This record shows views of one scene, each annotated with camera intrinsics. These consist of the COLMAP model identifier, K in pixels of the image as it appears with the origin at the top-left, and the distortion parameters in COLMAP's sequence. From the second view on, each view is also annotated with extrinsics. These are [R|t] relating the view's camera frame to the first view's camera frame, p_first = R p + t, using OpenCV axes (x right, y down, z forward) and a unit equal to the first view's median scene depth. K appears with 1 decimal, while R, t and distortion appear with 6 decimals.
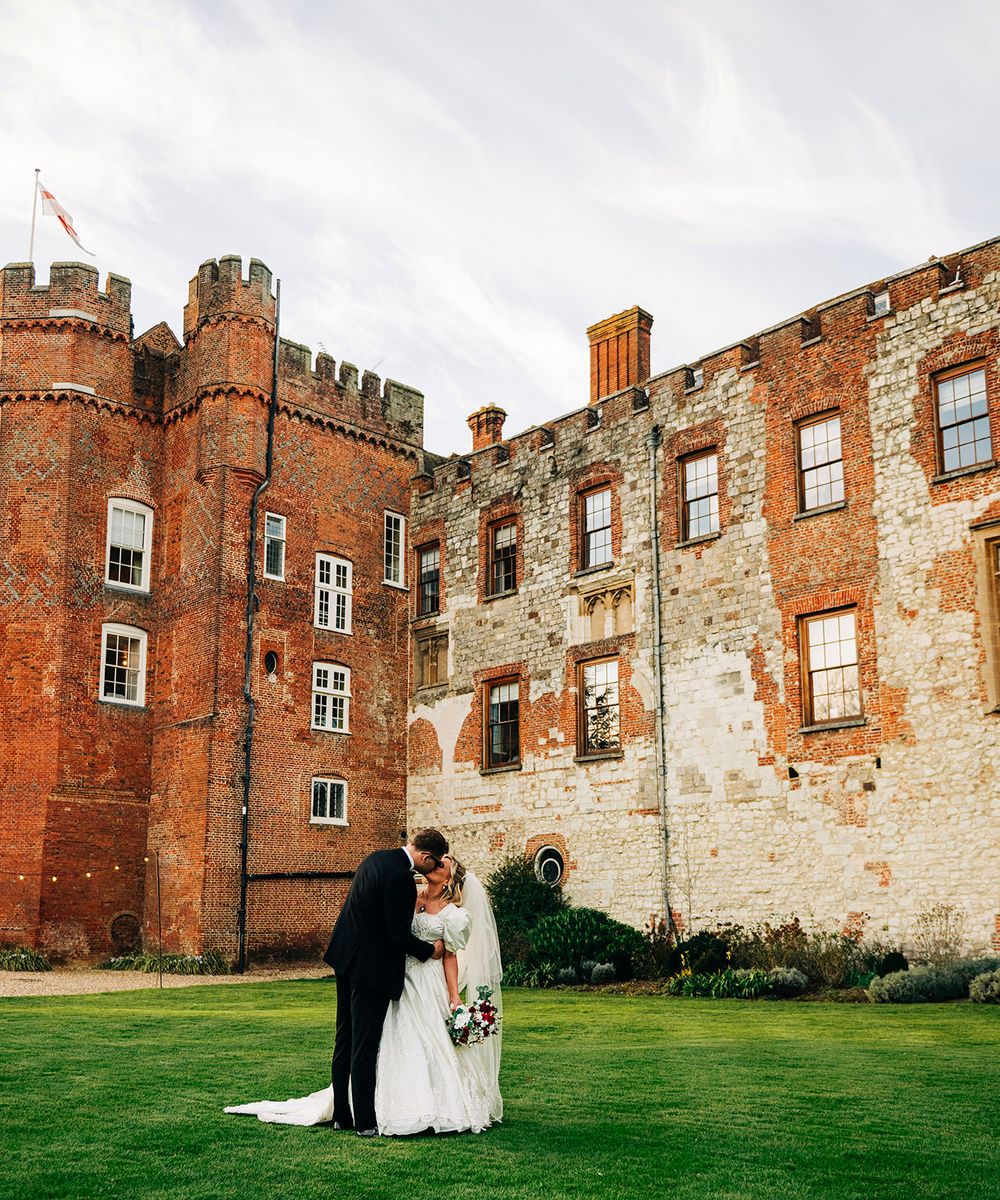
lens RADIAL K [[1271.0, 0, 499.9], [0, 1271.0, 725.2], [0, 0, 1]] dist [-0.006381, -0.006569]
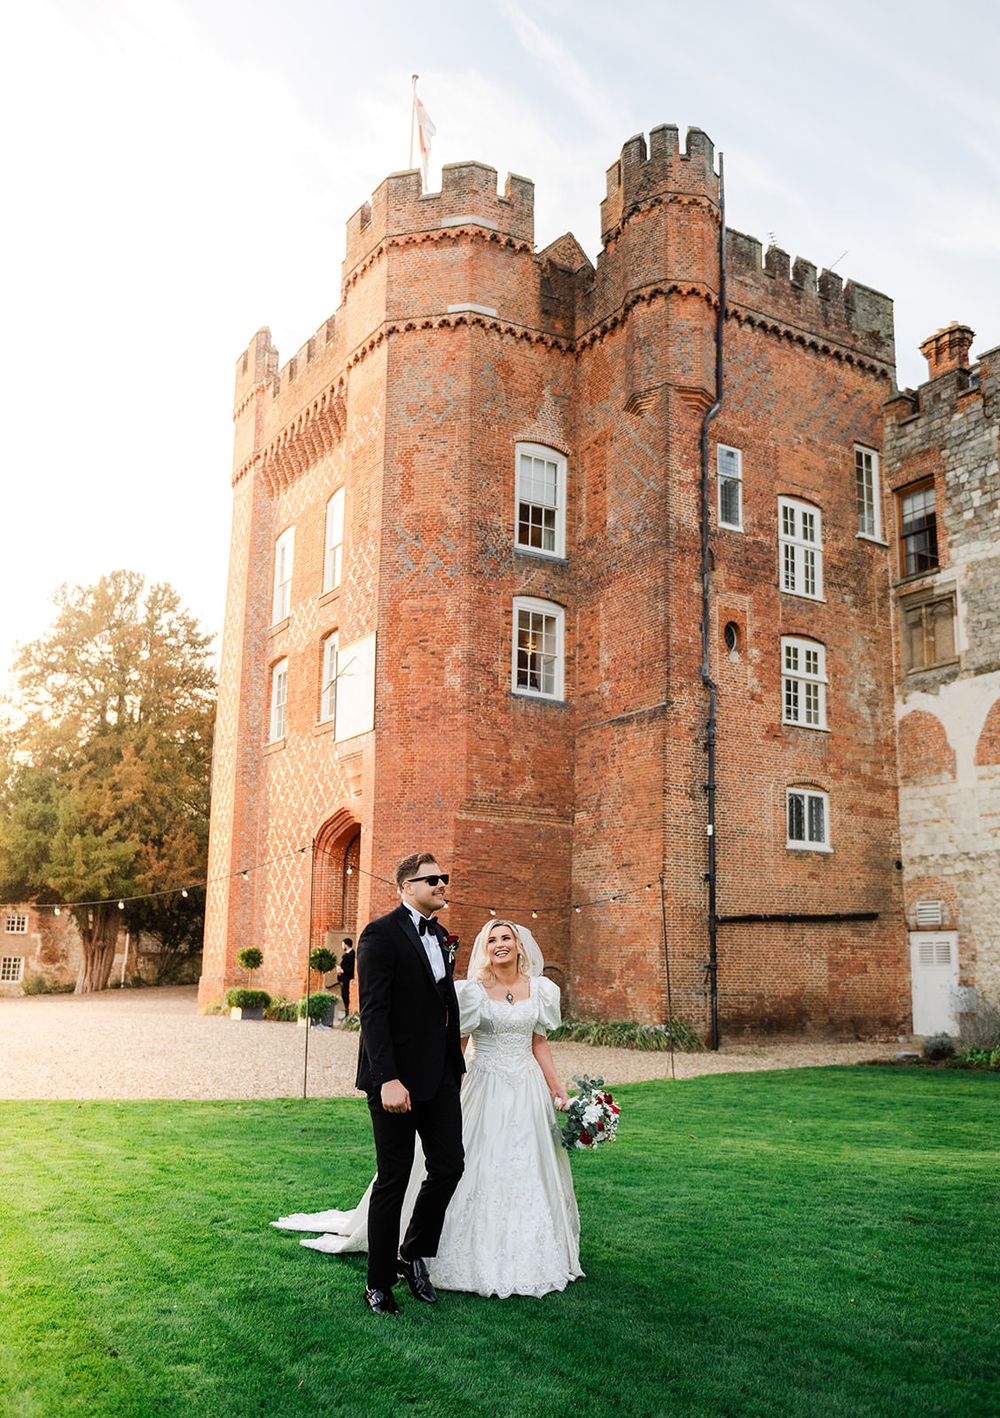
lens RADIAL K [[1291.6, 0, 500.0], [0, 1291.6, 709.0], [0, 0, 1]] dist [-0.006264, -0.004212]
pose [[0.974002, -0.027031, -0.224923, -0.137776], [0.016265, 0.998638, -0.049578, 0.029222], [0.225957, 0.044631, 0.973114, 0.209790]]
